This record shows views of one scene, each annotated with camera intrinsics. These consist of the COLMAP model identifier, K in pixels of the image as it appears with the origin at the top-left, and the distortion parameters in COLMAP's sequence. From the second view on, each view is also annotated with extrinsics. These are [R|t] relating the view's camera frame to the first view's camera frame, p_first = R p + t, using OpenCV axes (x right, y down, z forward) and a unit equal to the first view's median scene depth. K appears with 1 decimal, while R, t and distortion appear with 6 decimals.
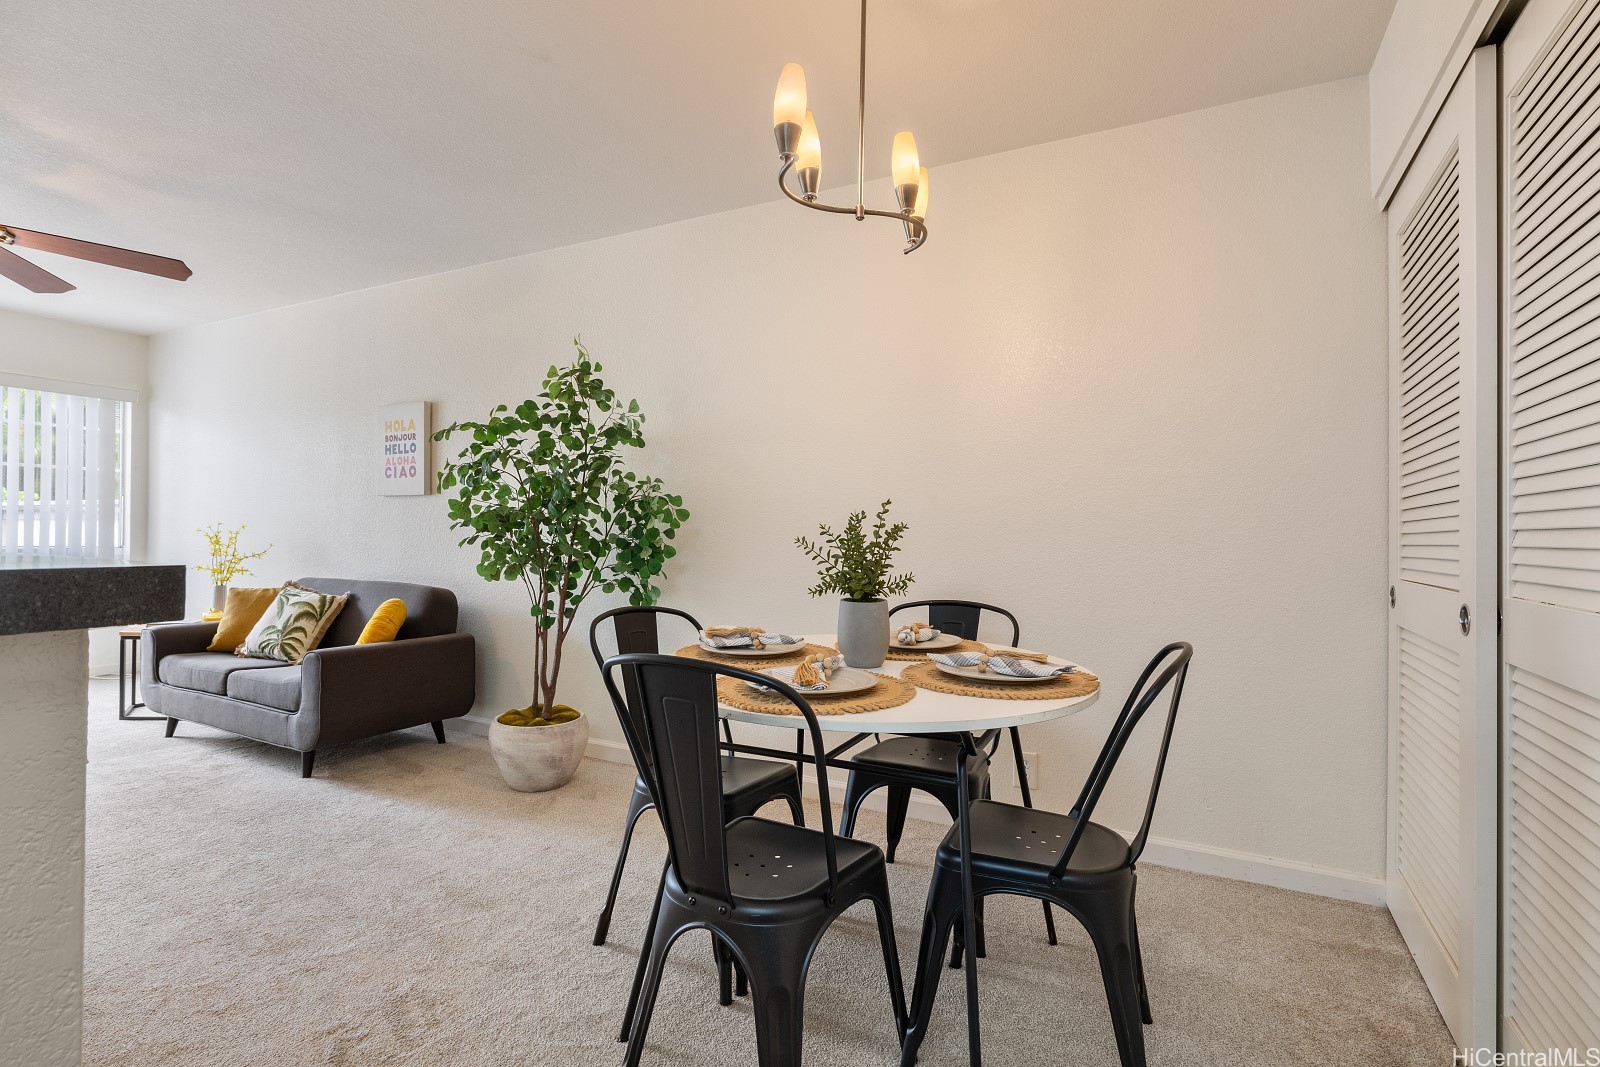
lens RADIAL K [[771.8, 0, 806.6], [0, 771.8, 530.4], [0, 0, 1]] dist [-0.002254, -0.000612]
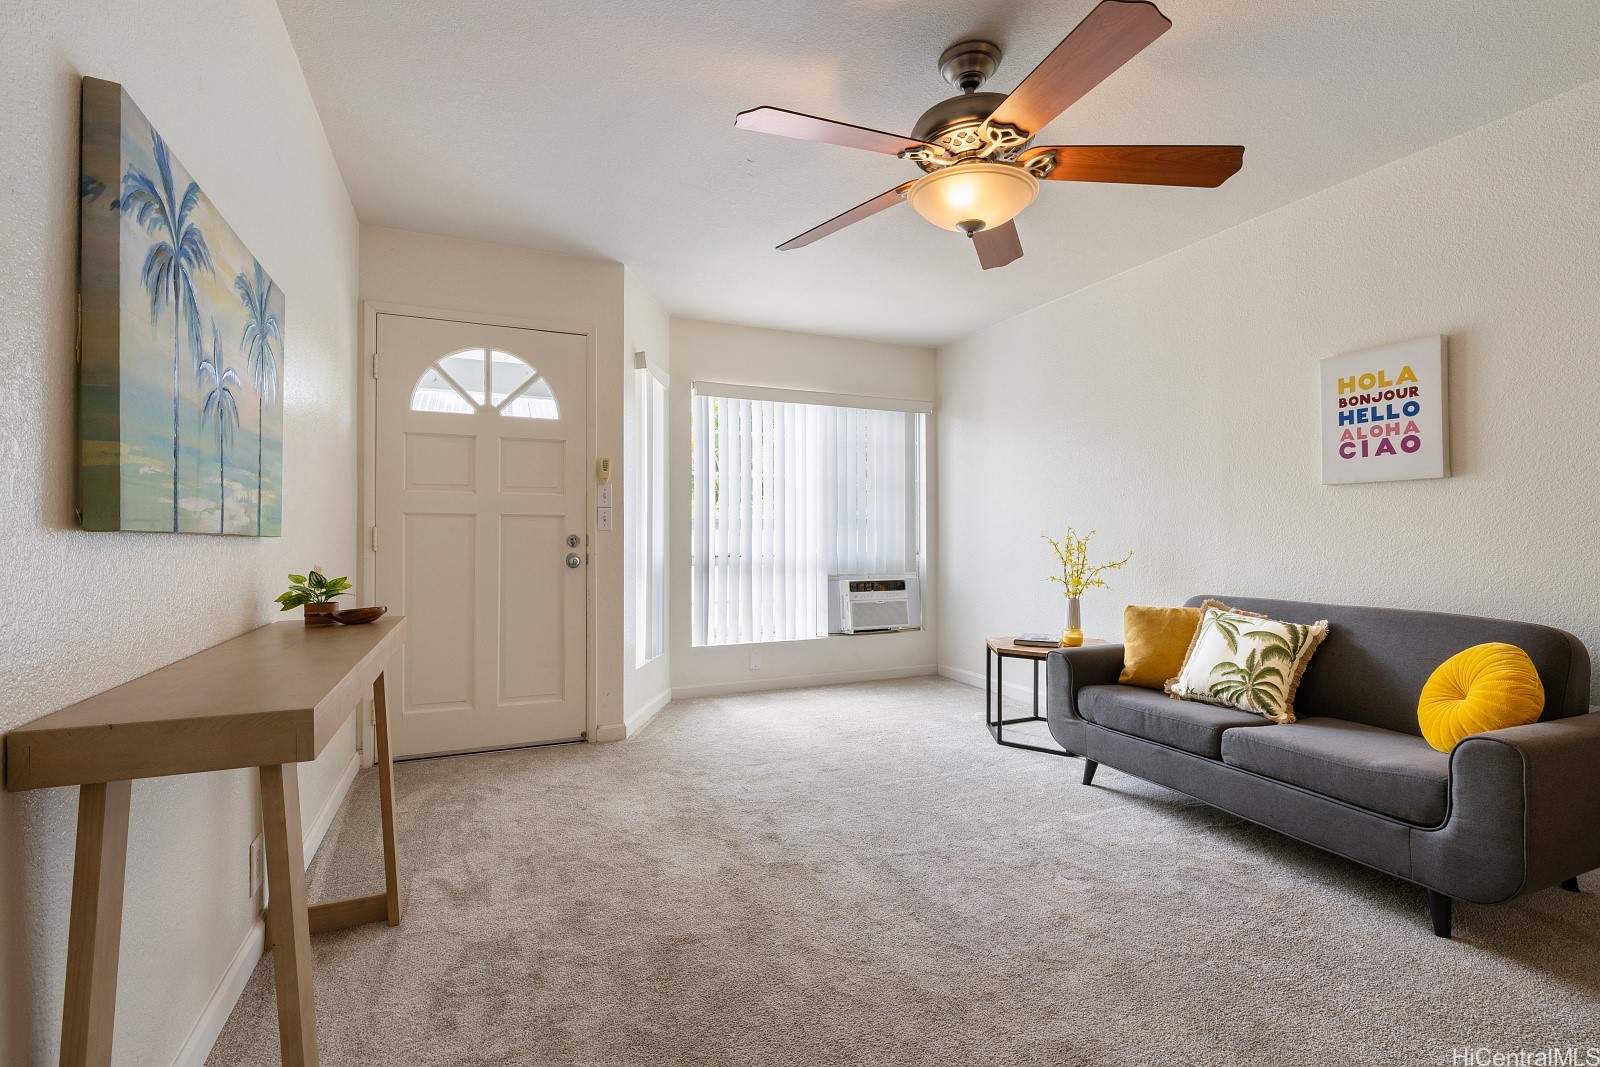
lens RADIAL K [[719.2, 0, 802.0], [0, 719.2, 529.3], [0, 0, 1]] dist [-0.008403, 0.000653]
pose [[0.784084, -0.014476, -0.620486, -0.579199], [0.010232, 0.999894, -0.010397, -0.001718], [0.620571, 0.001803, 0.784148, 0.199991]]
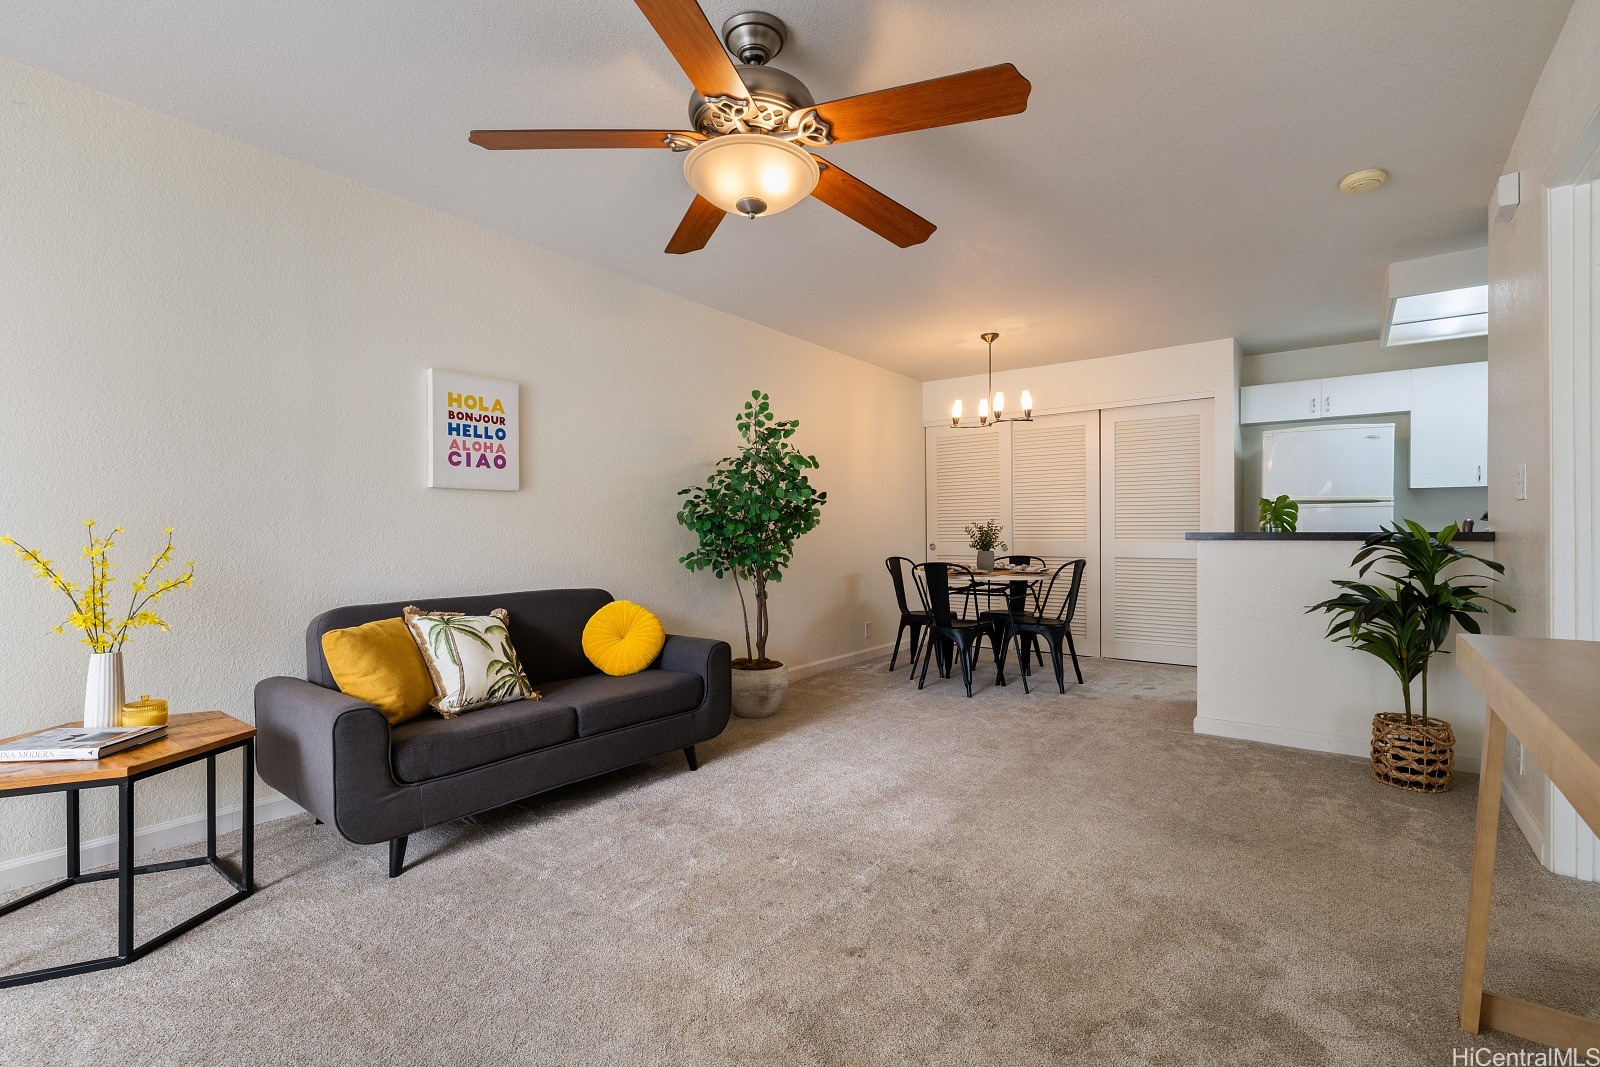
lens RADIAL K [[719.2, 0, 797.6], [0, 719.2, 533.4], [0, 0, 1]] dist [-0.008403, 0.000653]
pose [[0.170513, -0.013233, 0.985267, -1.316900], [0.002549, 0.999912, 0.012988, -0.008426], [-0.985352, 0.000297, 0.170532, 0.584190]]
